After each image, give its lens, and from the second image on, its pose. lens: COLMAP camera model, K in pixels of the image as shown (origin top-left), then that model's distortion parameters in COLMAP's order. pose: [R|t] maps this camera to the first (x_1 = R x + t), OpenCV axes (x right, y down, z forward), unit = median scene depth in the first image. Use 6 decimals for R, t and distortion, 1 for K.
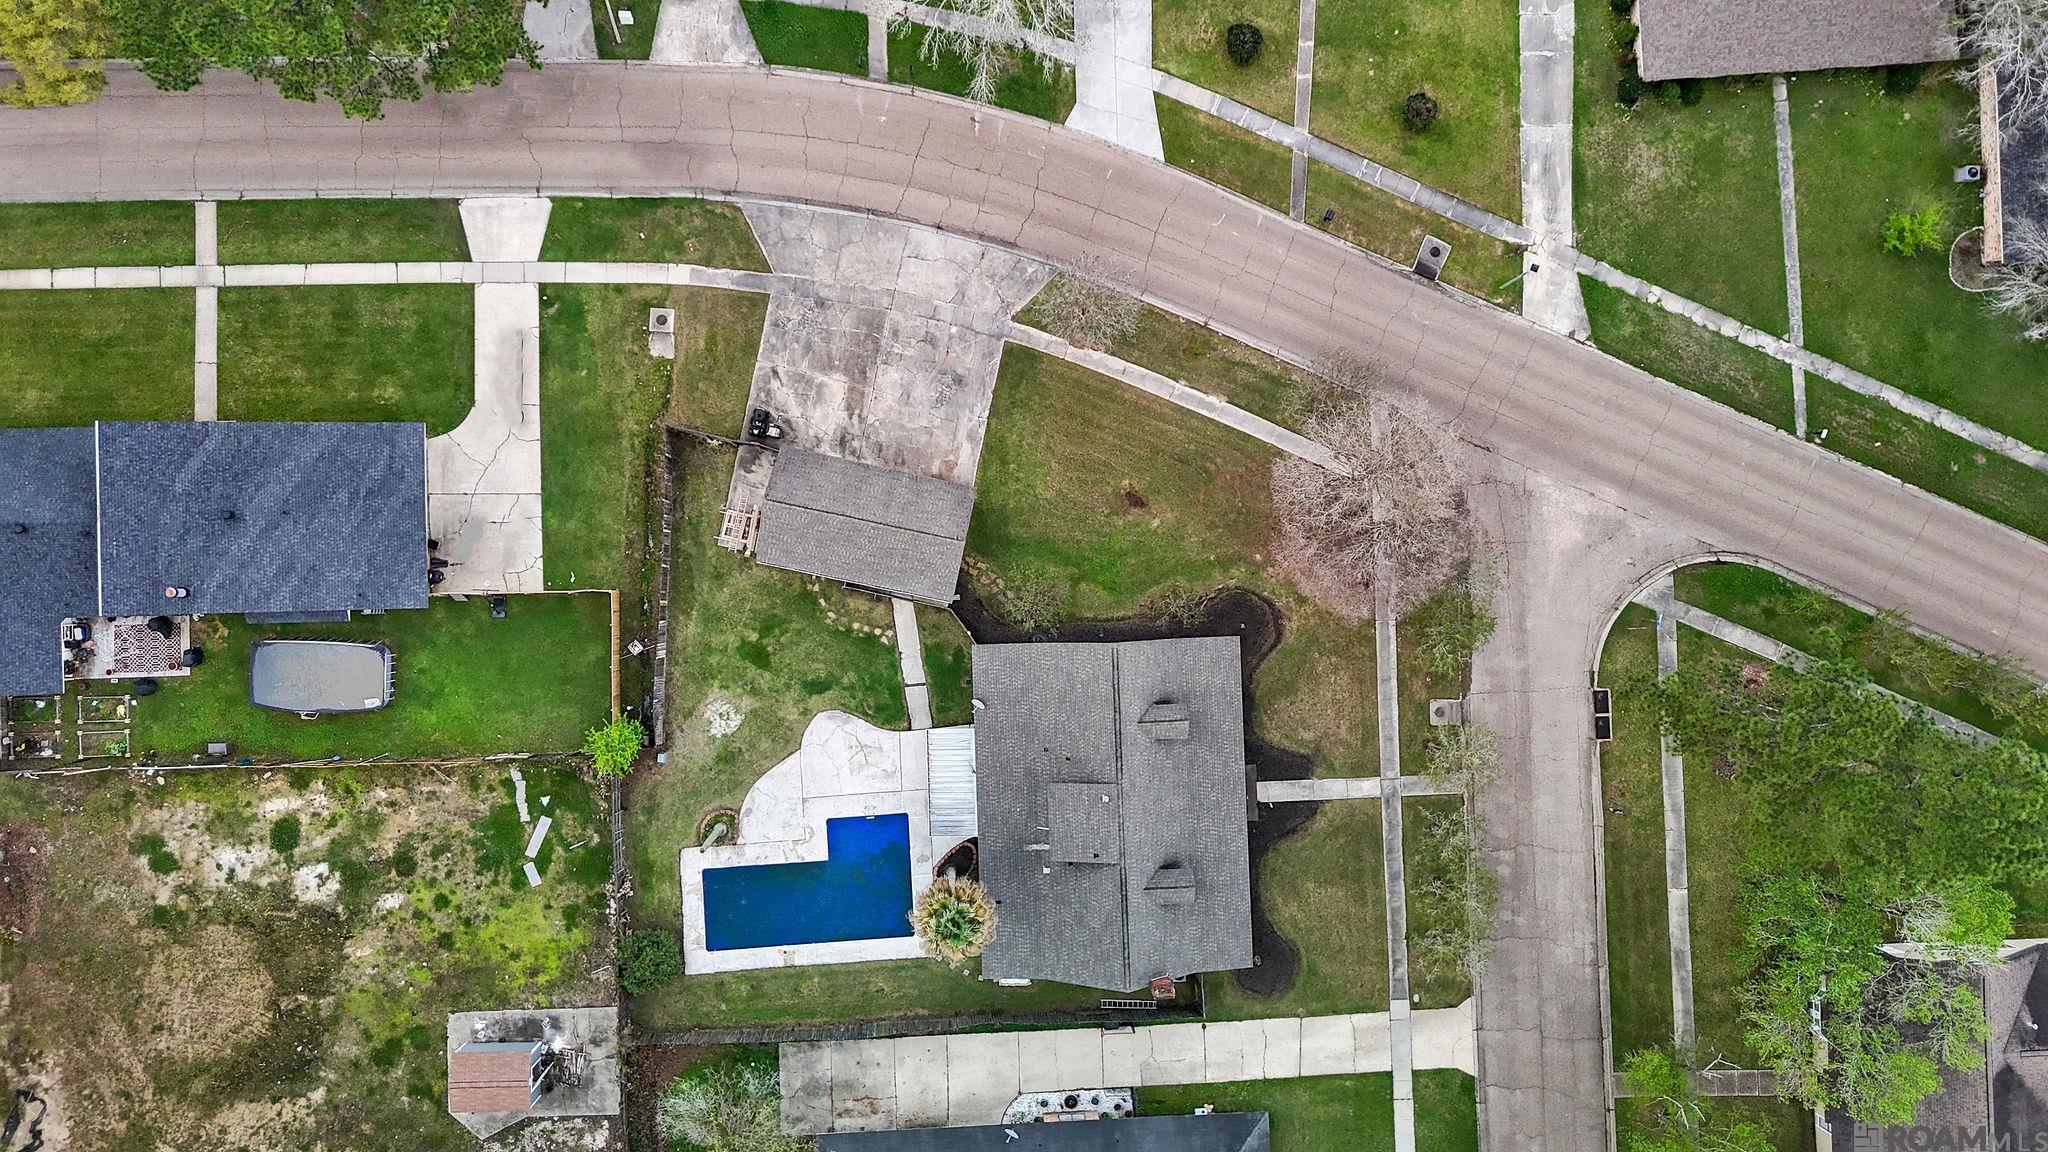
lens RADIAL K [[1534.5, 0, 1046.5], [0, 1534.5, 579.9], [0, 0, 1]] dist [0.069855, -0.004529]
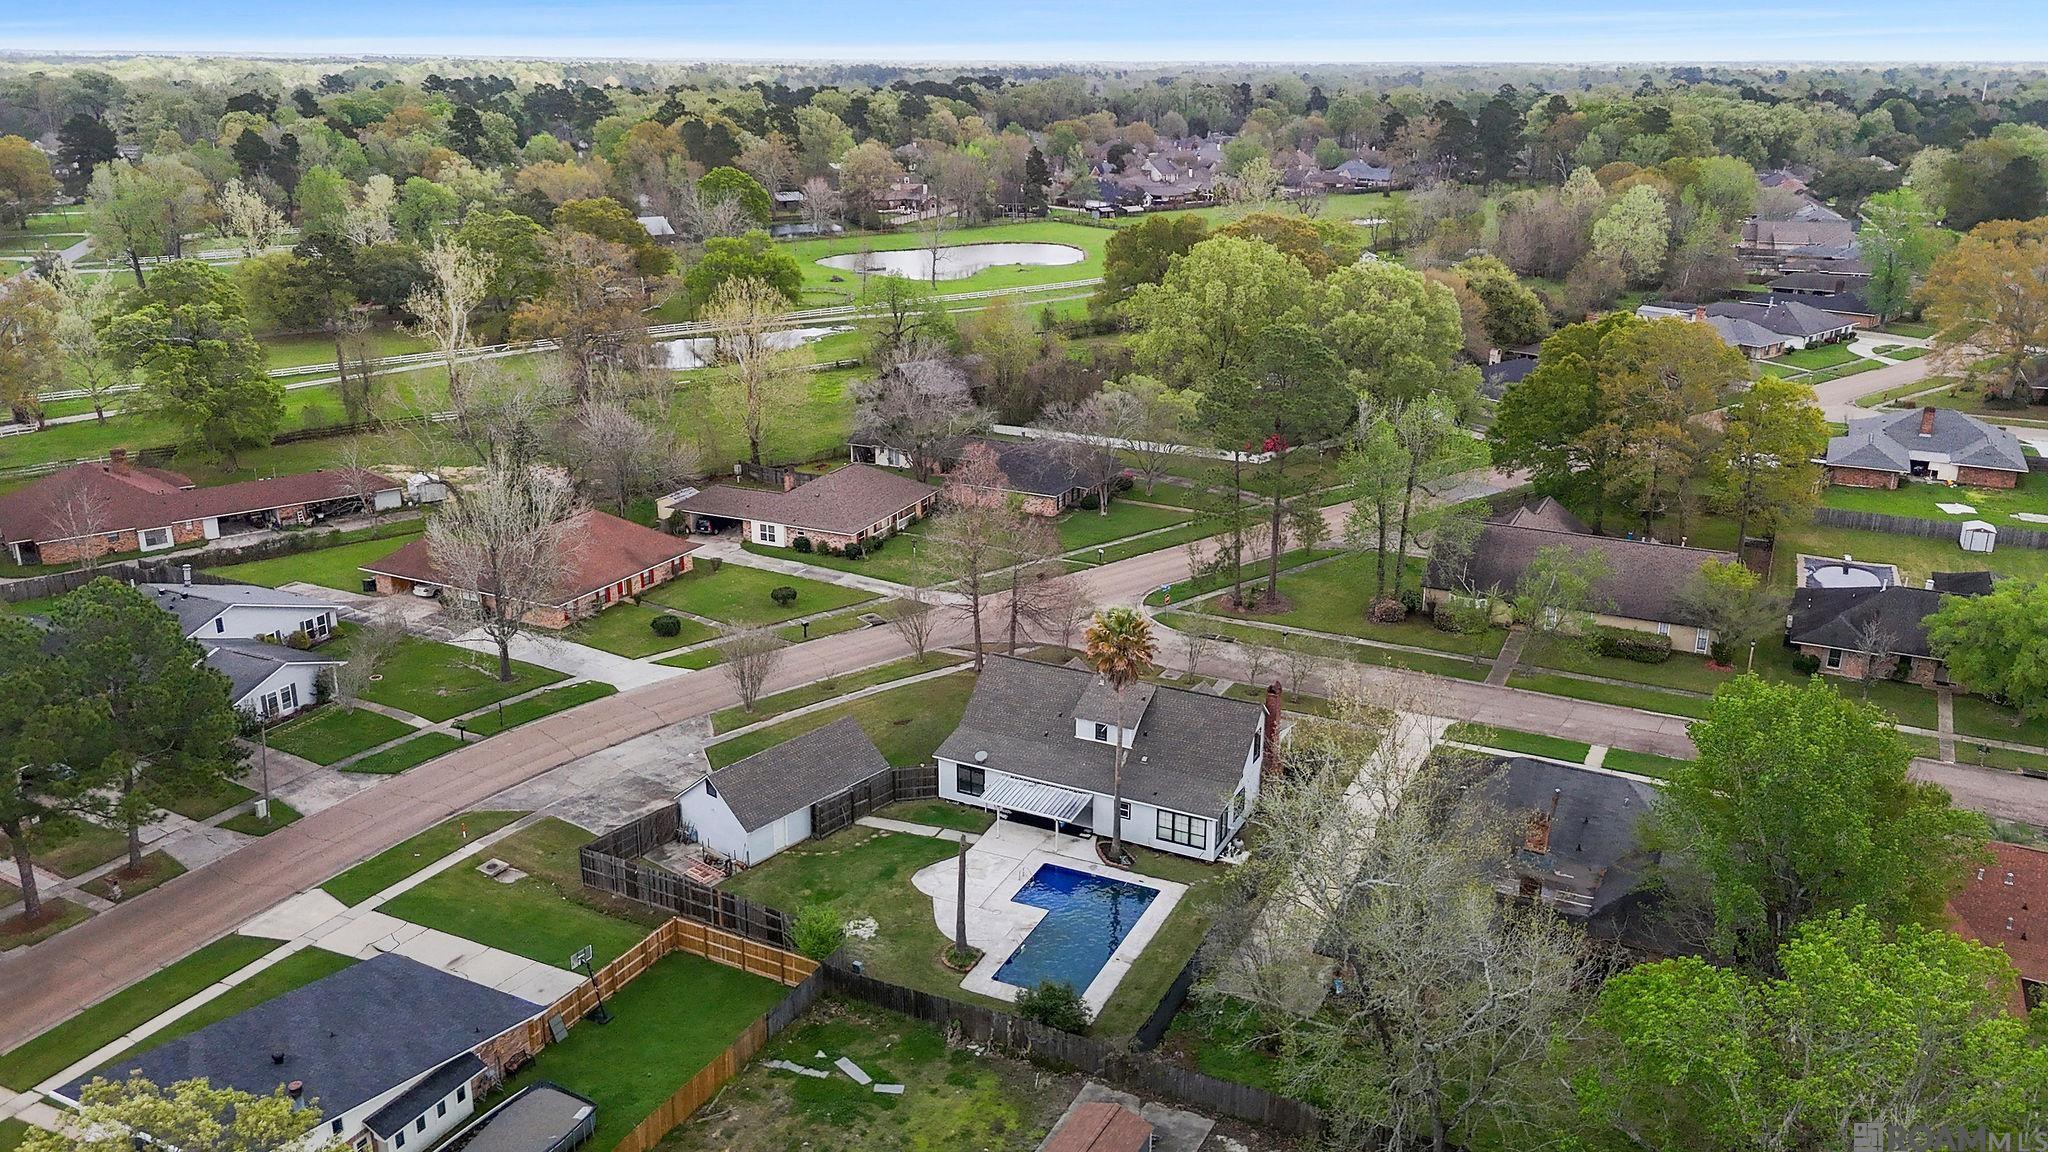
lens RADIAL K [[1546.7, 0, 1020.7], [0, 1546.7, 667.6], [0, 0, 1]] dist [0.041518, -0.001398]
pose [[0.479603, -0.349146, 0.805033, -0.849638], [0.877463, 0.184257, -0.442840, 0.551972], [0.006283, 0.918774, 0.394733, 0.489377]]
